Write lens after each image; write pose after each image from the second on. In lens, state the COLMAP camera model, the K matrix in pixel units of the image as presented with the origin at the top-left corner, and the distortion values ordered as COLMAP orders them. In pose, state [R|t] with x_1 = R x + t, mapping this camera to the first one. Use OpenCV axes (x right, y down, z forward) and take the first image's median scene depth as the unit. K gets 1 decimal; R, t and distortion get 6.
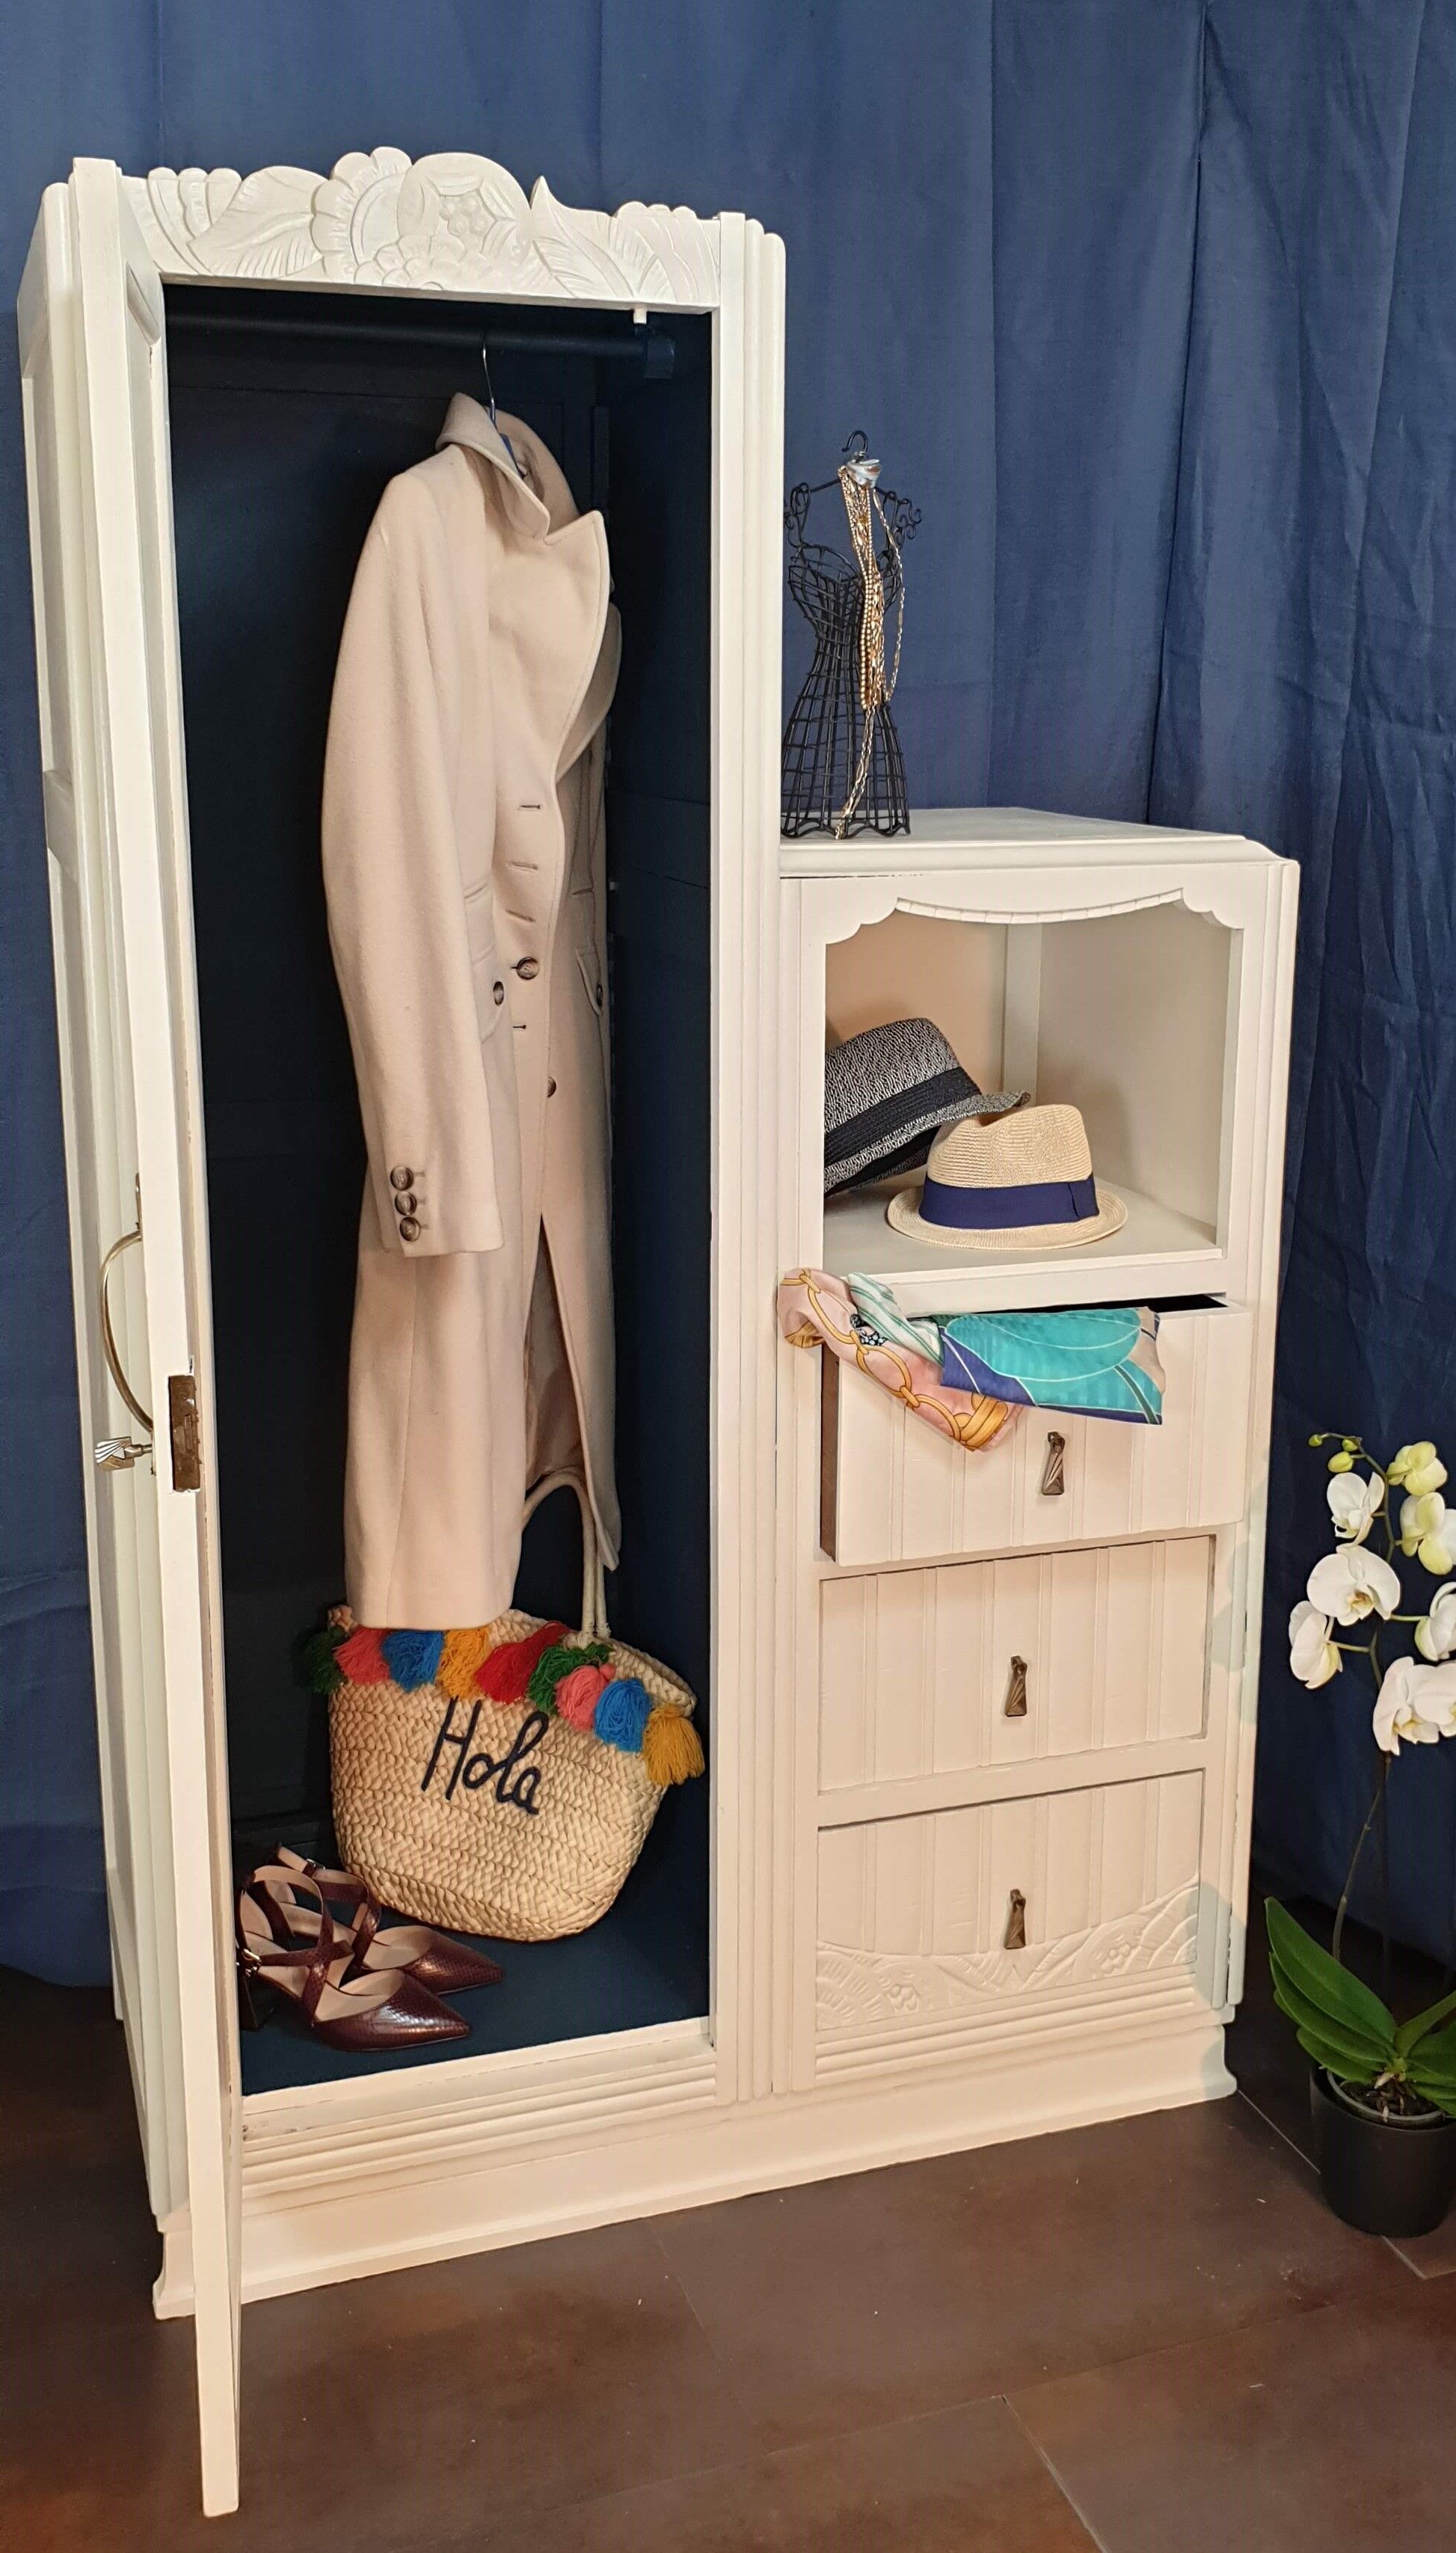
lens RADIAL K [[2385.8, 0, 735.1], [0, 2385.8, 1247.9], [0, 0, 1]] dist [0.037473, 0.000000]
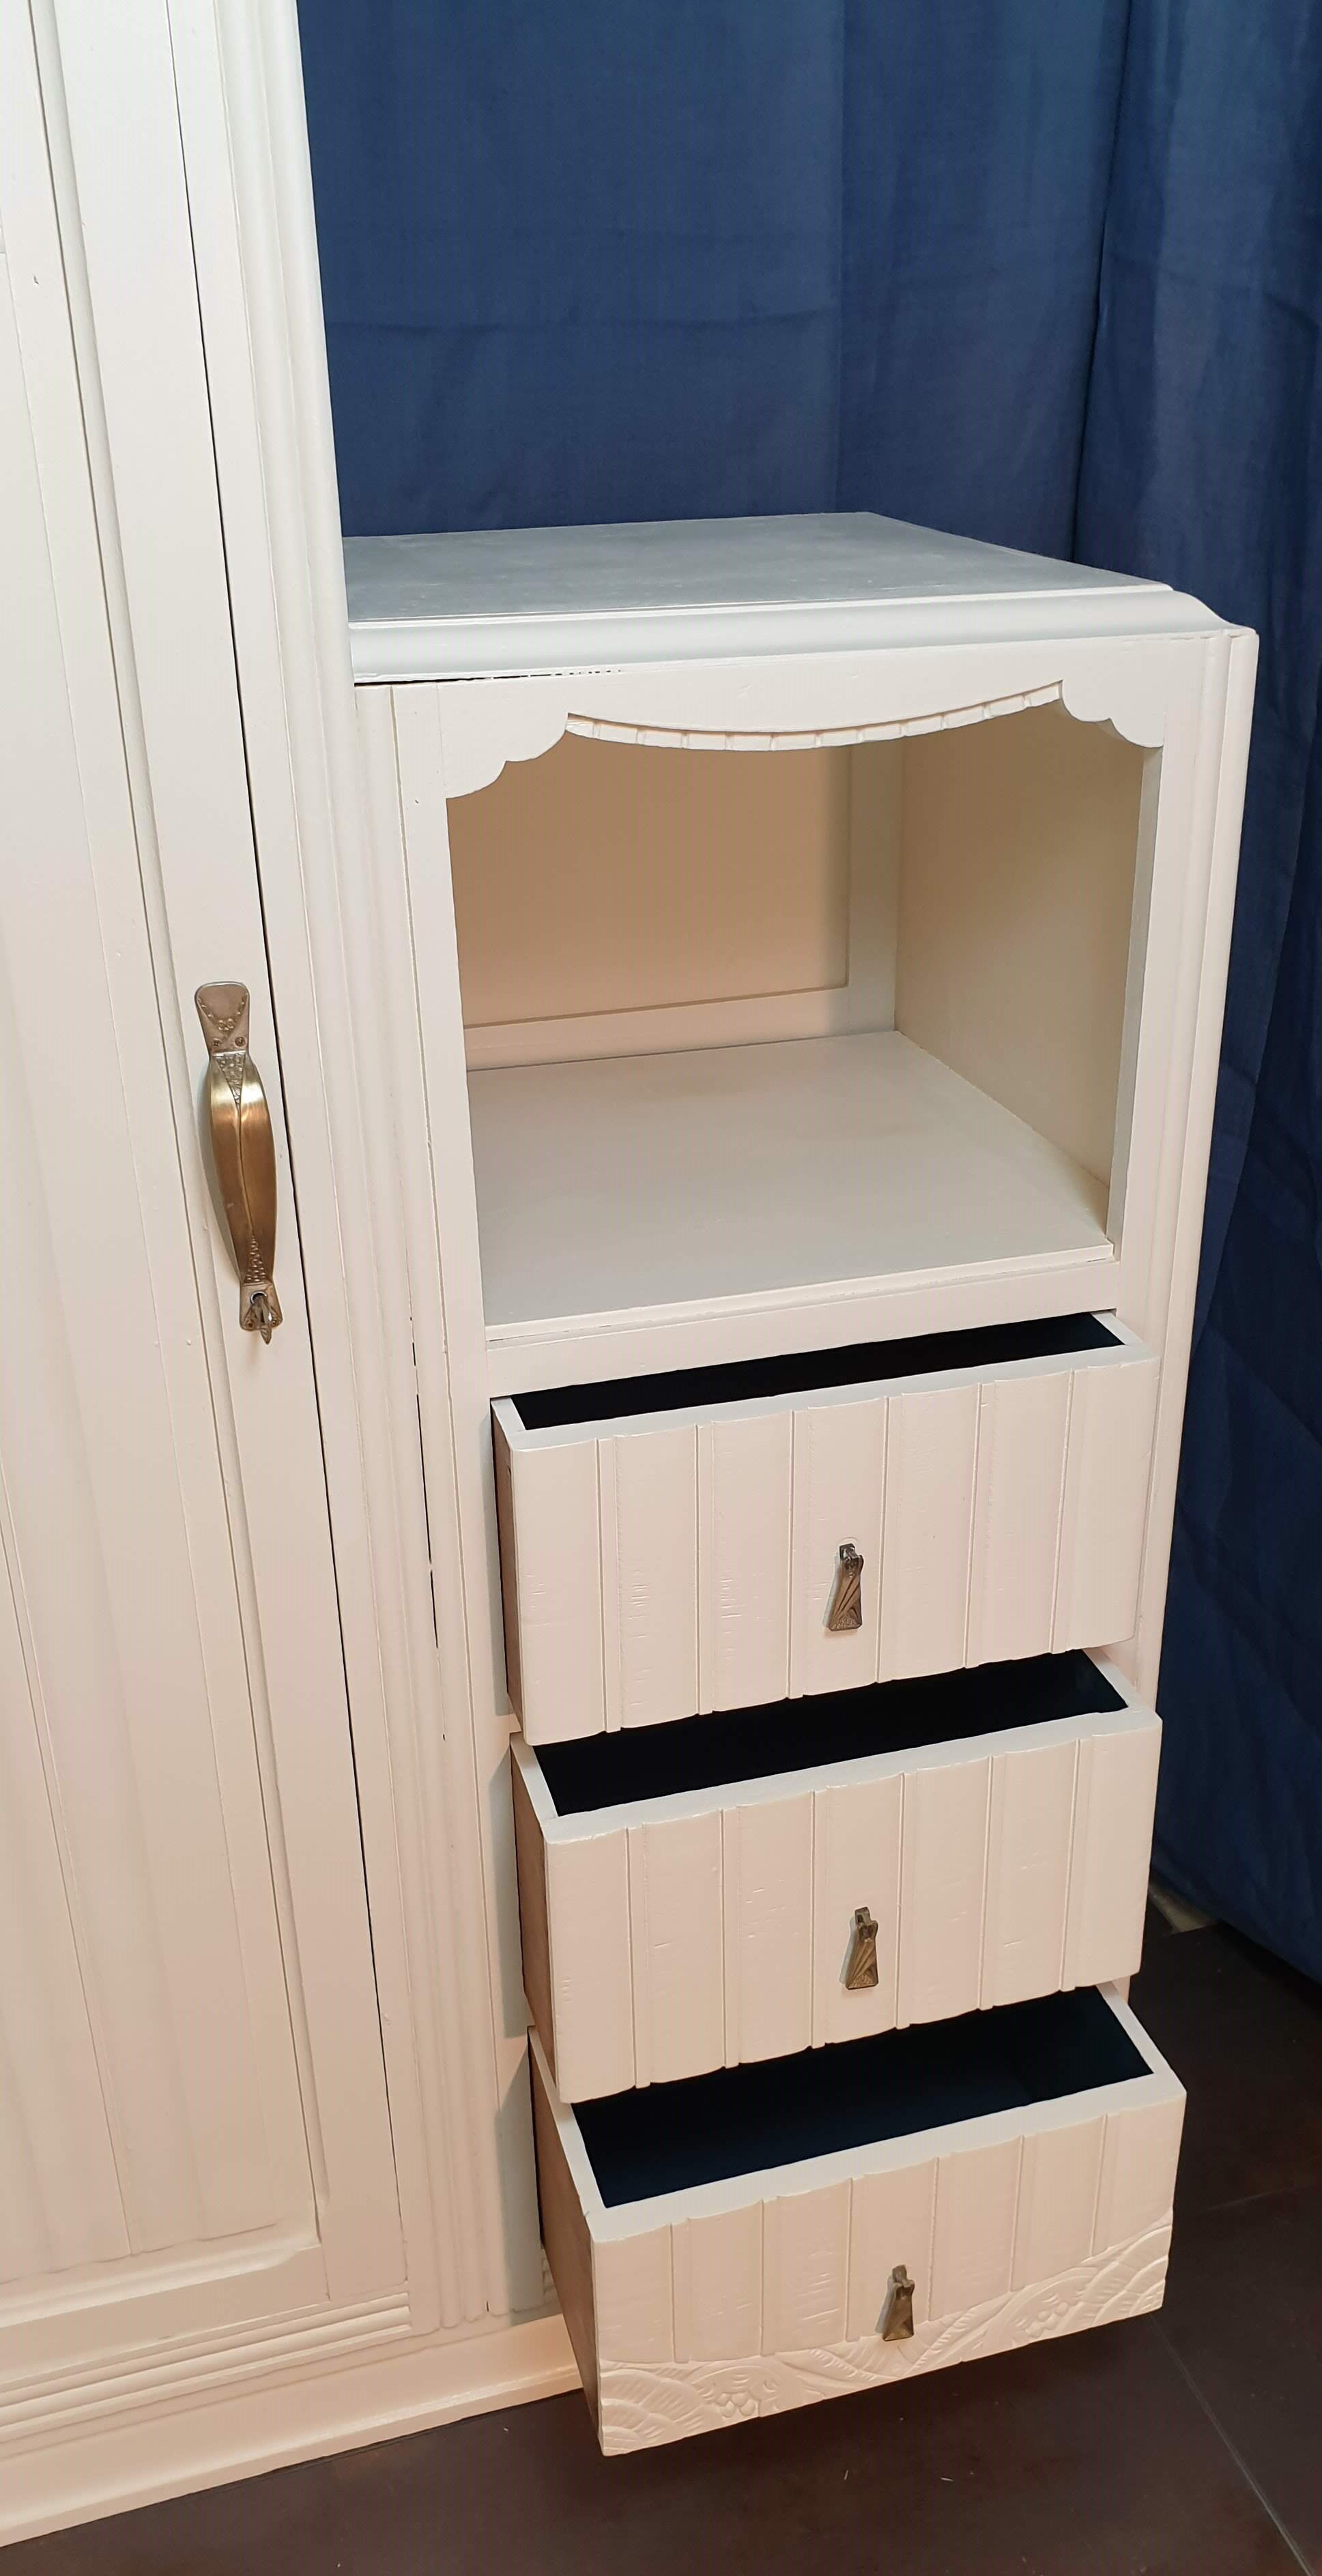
lens RADIAL K [[2166.1, 0, 685.8], [0, 2166.1, 1446.5], [0, 0, 1]] dist [0.008191, 0.018785]
pose [[0.999134, 0.002921, -0.041512, 0.109841], [0.007242, 0.970105, 0.242579, -0.092222], [0.040979, -0.242669, 0.969243, 0.400058]]
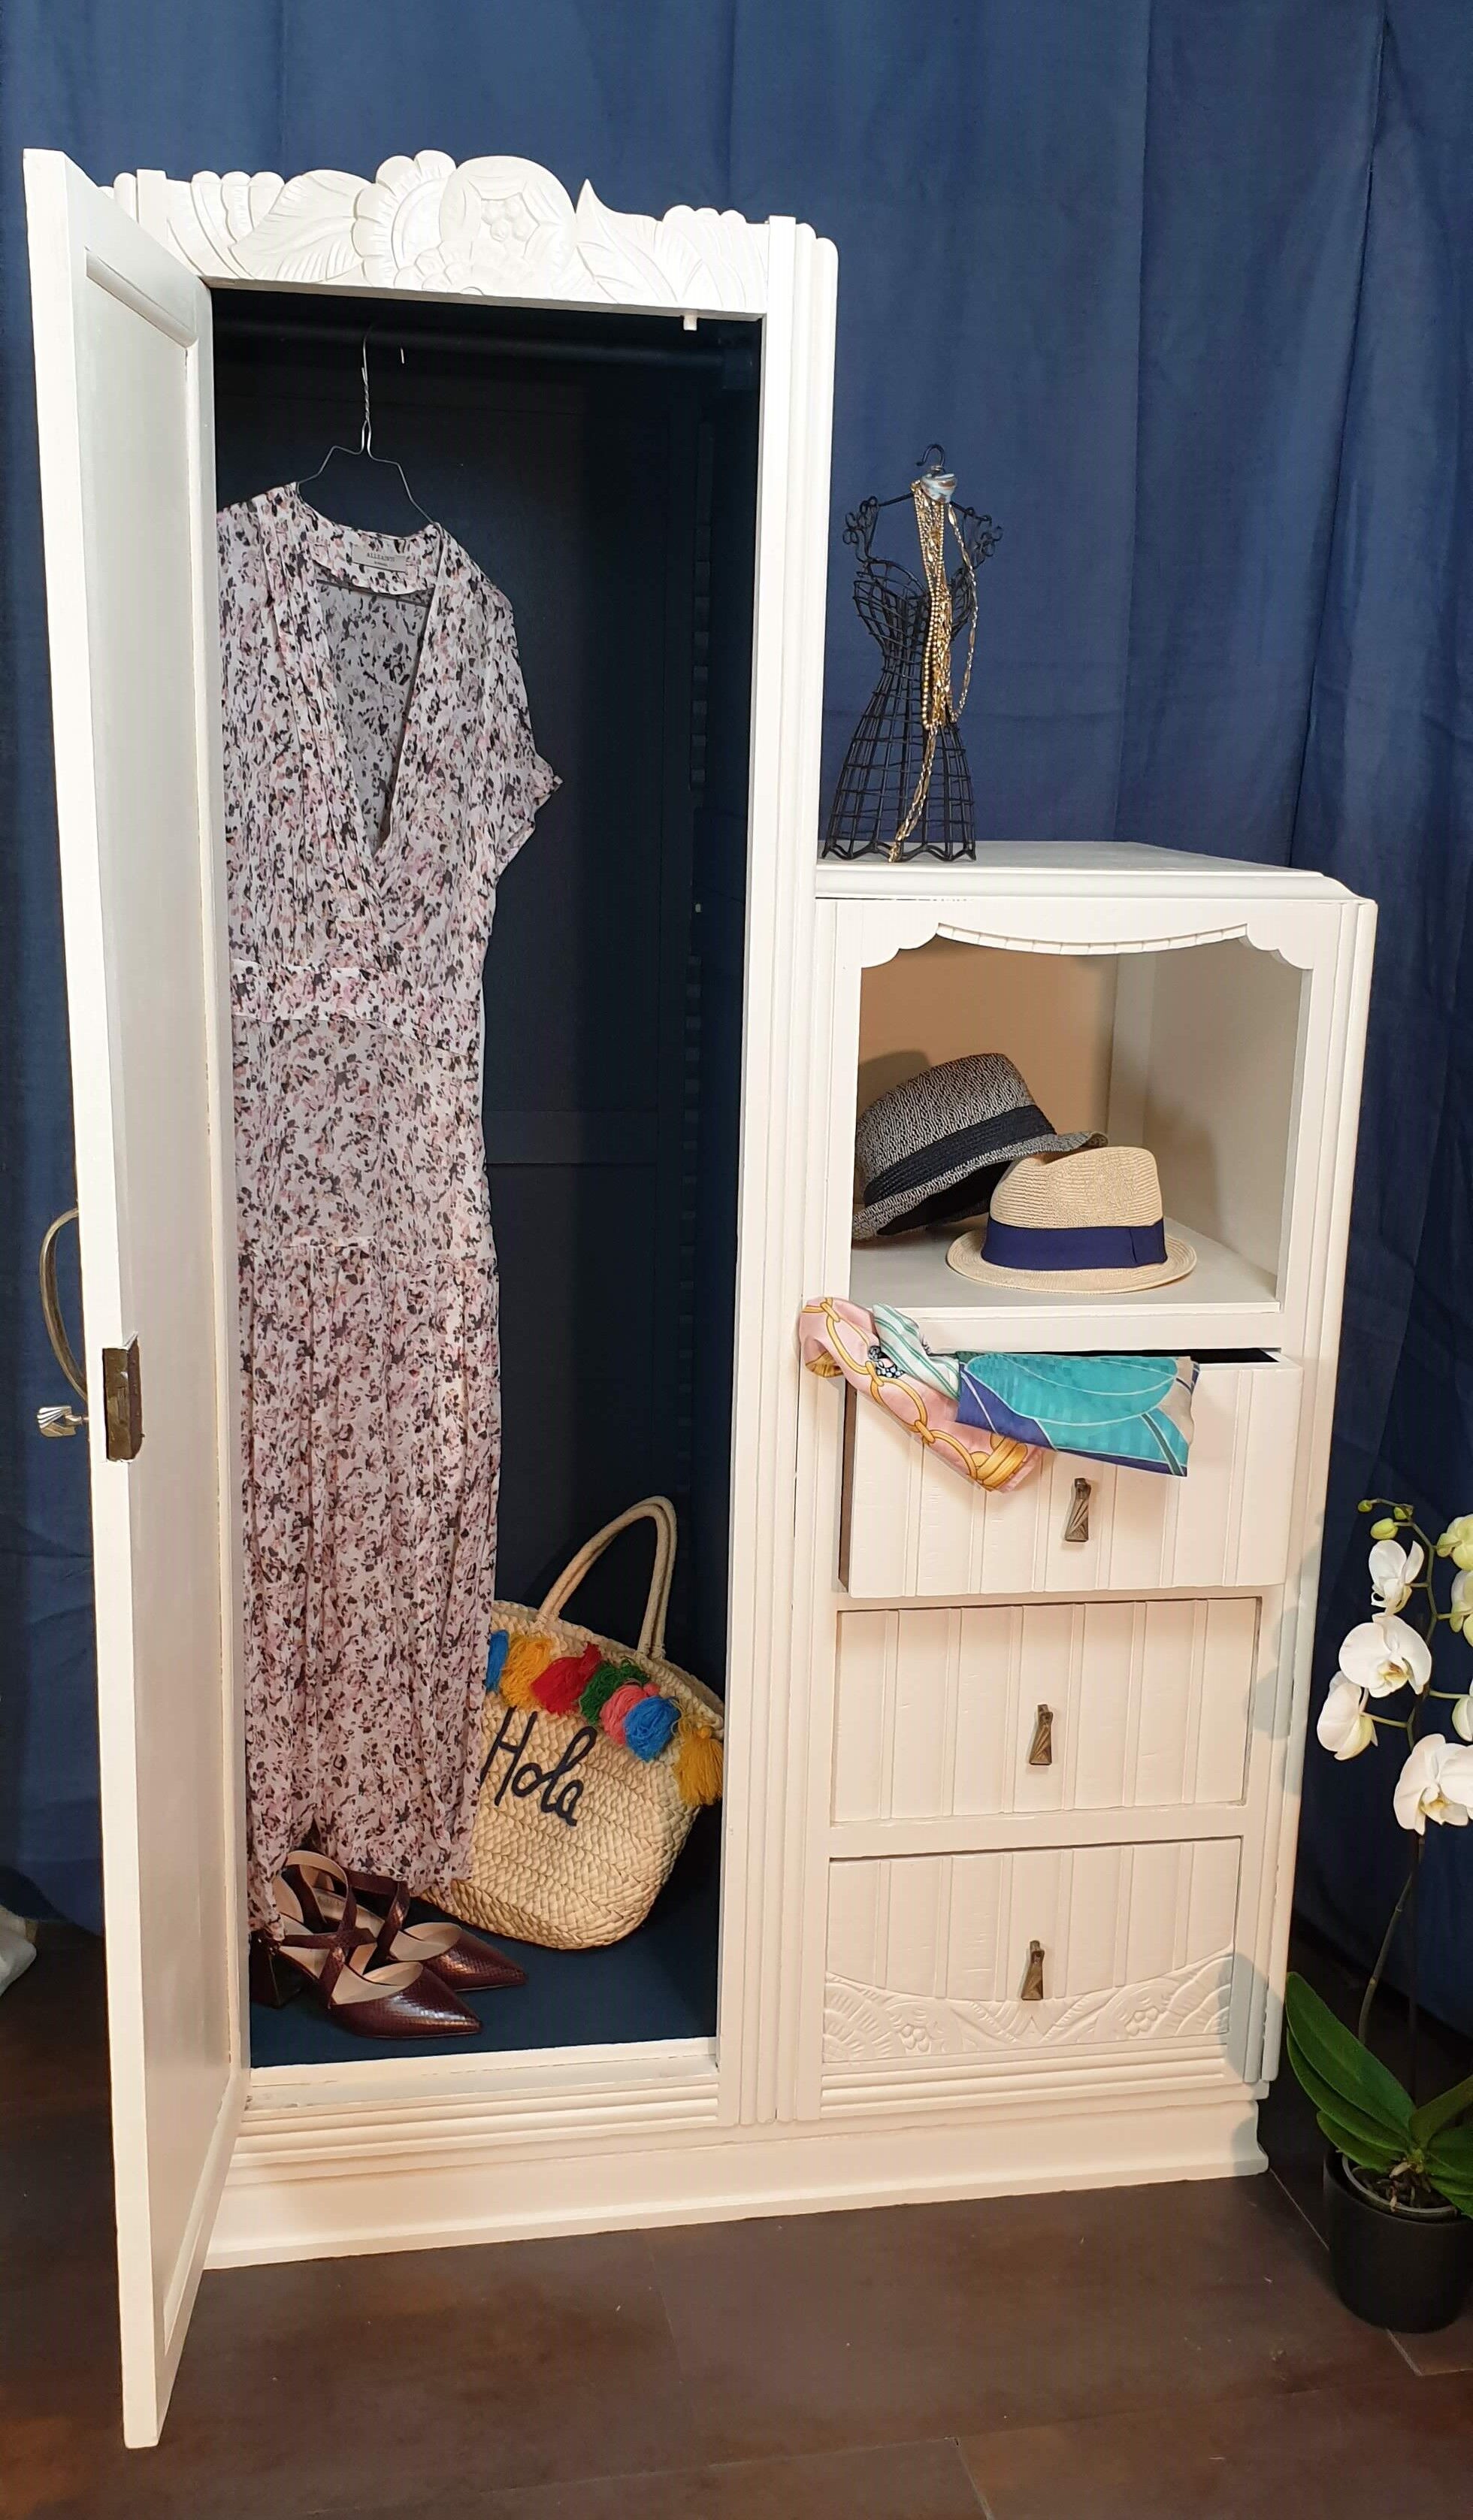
lens RADIAL K [[2401.2, 0, 724.9], [0, 2401.2, 1352.7], [0, 0, 1]] dist [0.034800, 0.000000]
pose [[0.989402, 0.058223, -0.133020, 0.112684], [-0.055725, 0.998194, 0.022425, 0.011565], [0.134085, -0.014775, 0.990860, 0.004531]]
